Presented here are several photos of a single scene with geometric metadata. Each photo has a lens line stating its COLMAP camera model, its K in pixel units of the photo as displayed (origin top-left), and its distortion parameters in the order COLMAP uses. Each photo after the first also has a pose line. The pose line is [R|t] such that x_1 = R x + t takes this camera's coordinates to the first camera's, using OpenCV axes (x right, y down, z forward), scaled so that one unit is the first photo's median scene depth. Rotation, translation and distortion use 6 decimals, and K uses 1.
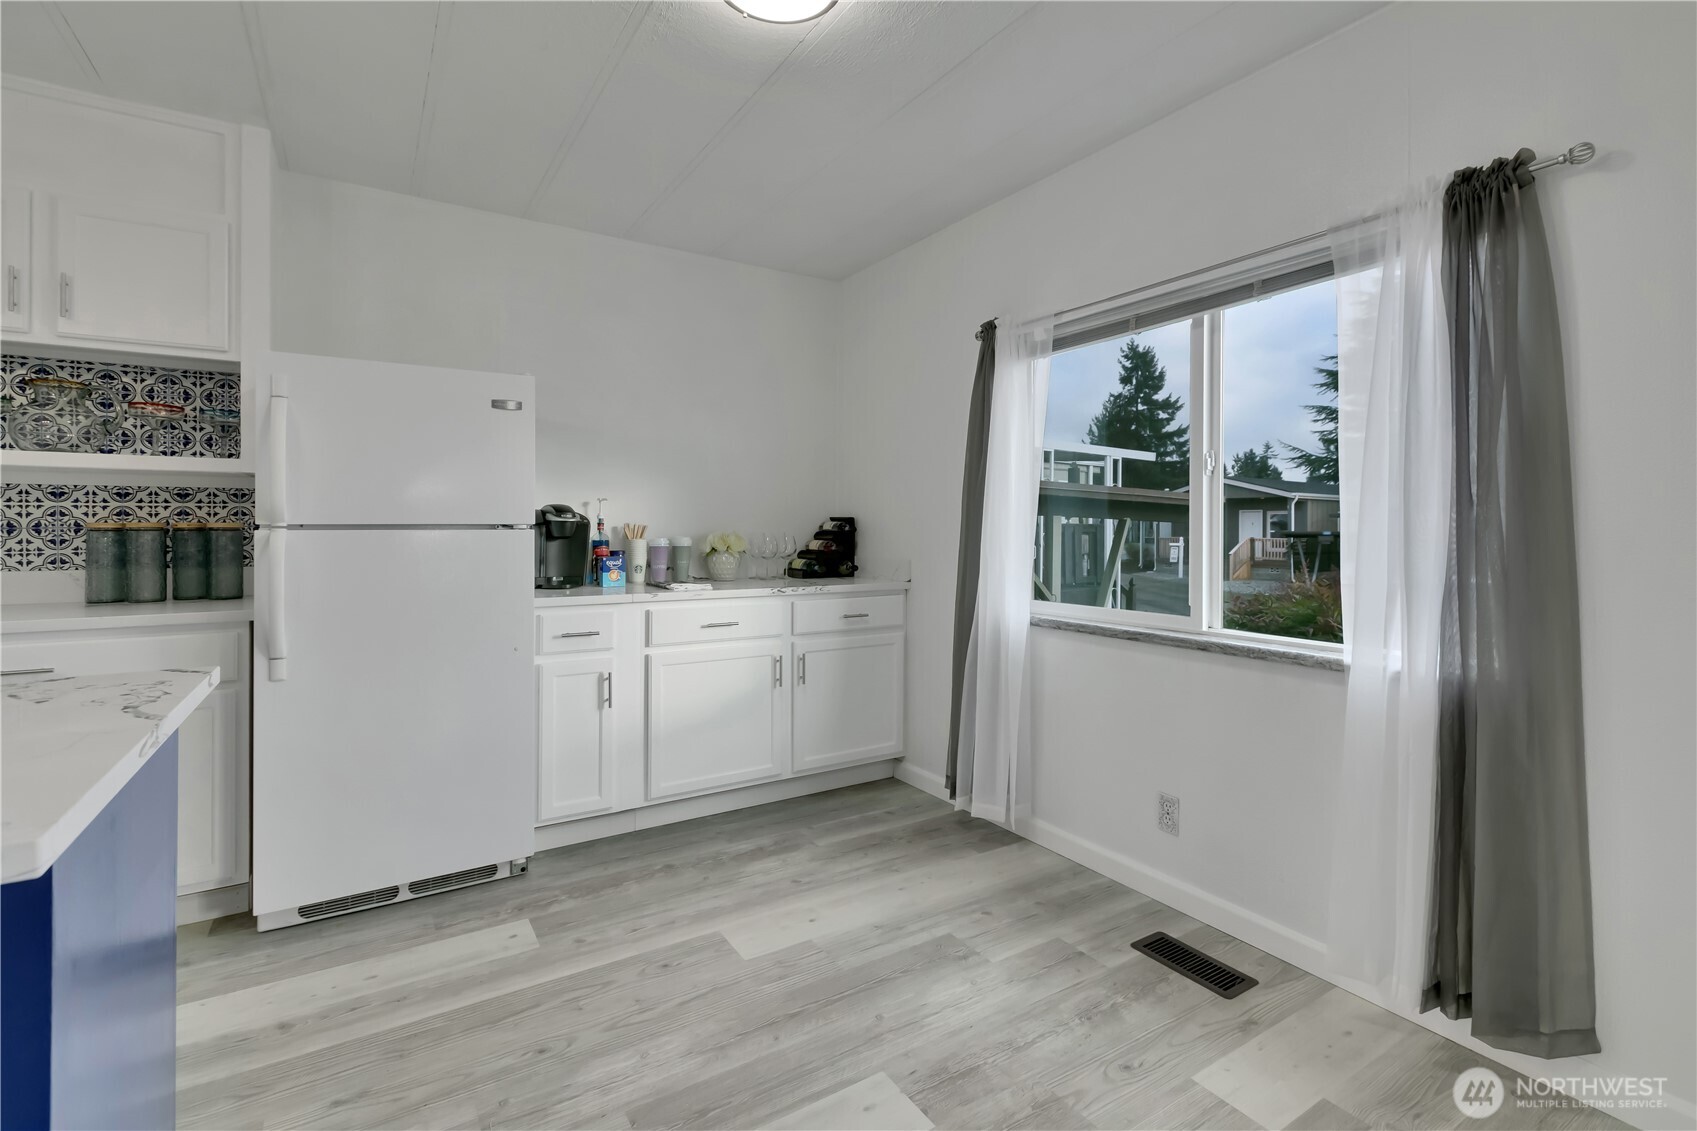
lens RADIAL K [[774.1, 0, 851.1], [0, 774.1, 536.7], [0, 0, 1]] dist [-0.001712, -0.000278]
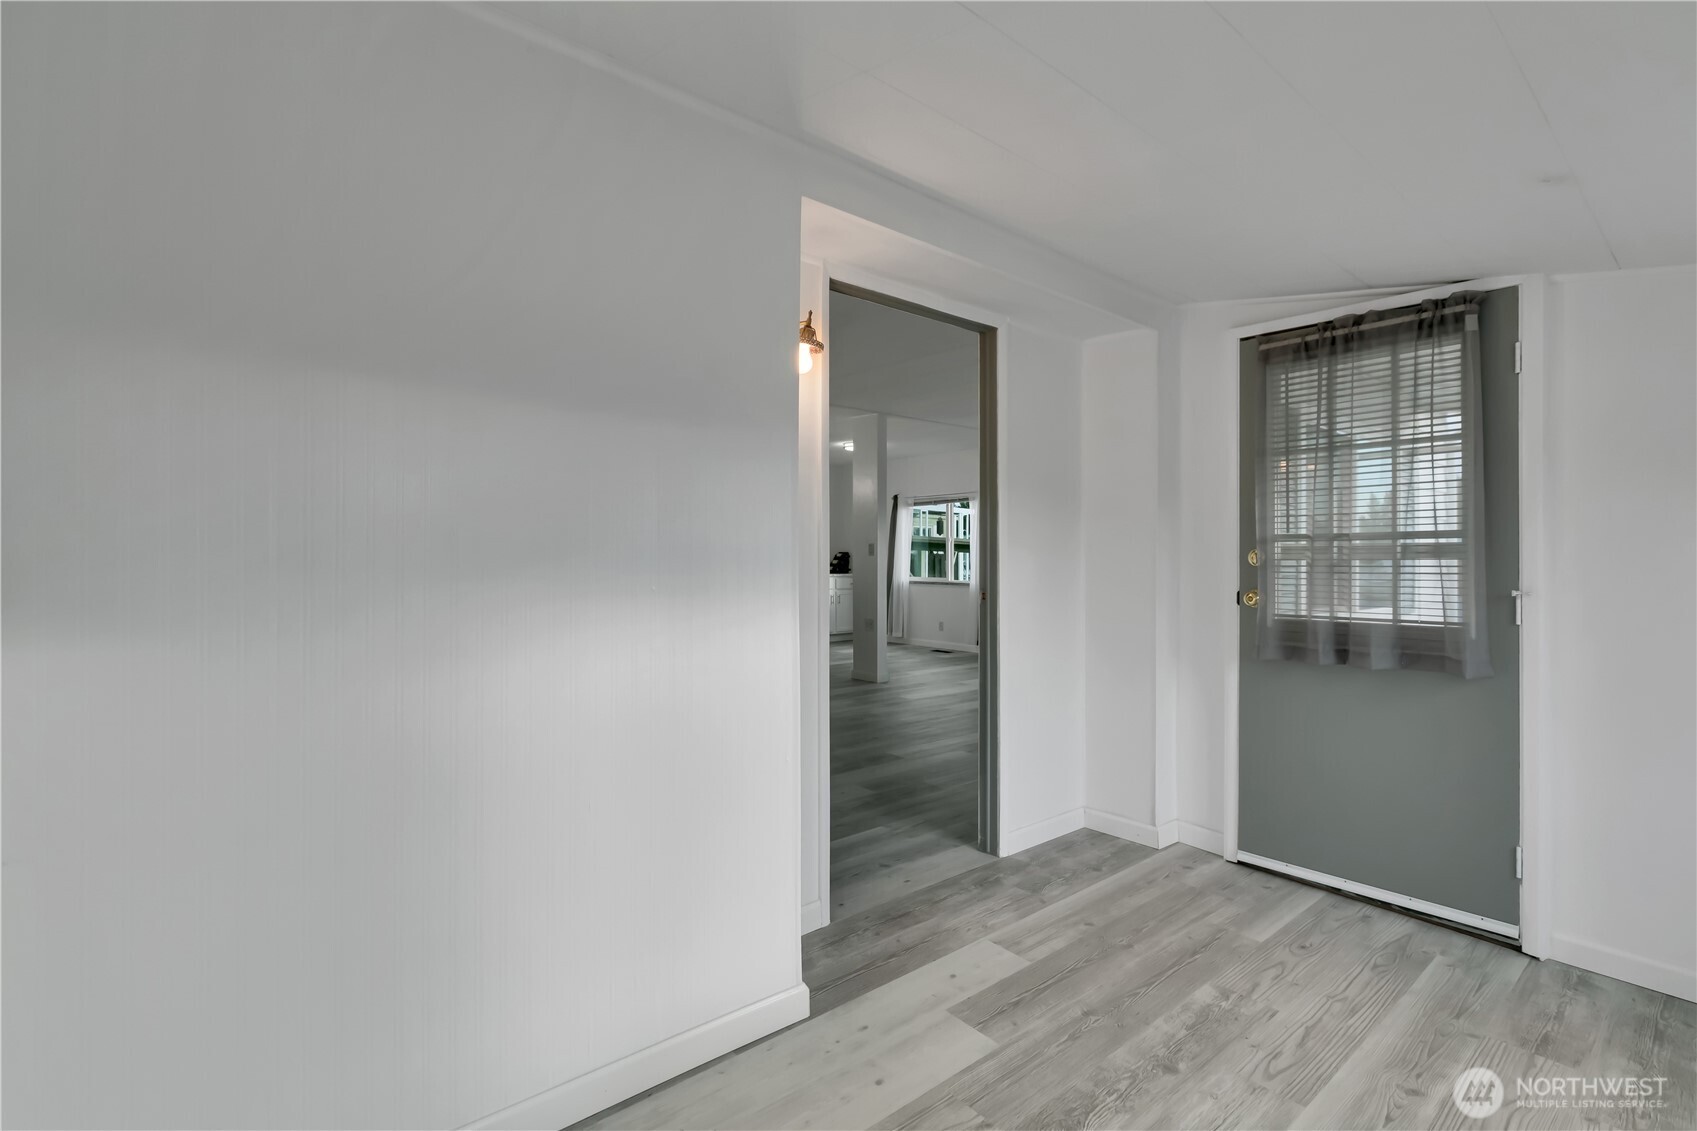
lens RADIAL K [[774.1, 0, 851.1], [0, 774.1, 536.7], [0, 0, 1]] dist [-0.001712, -0.000278]
pose [[0.996231, -0.009589, 0.086214, -0.323705], [0.012534, 0.999354, -0.033688, 0.021423], [-0.085835, 0.034642, 0.995707, -2.436443]]
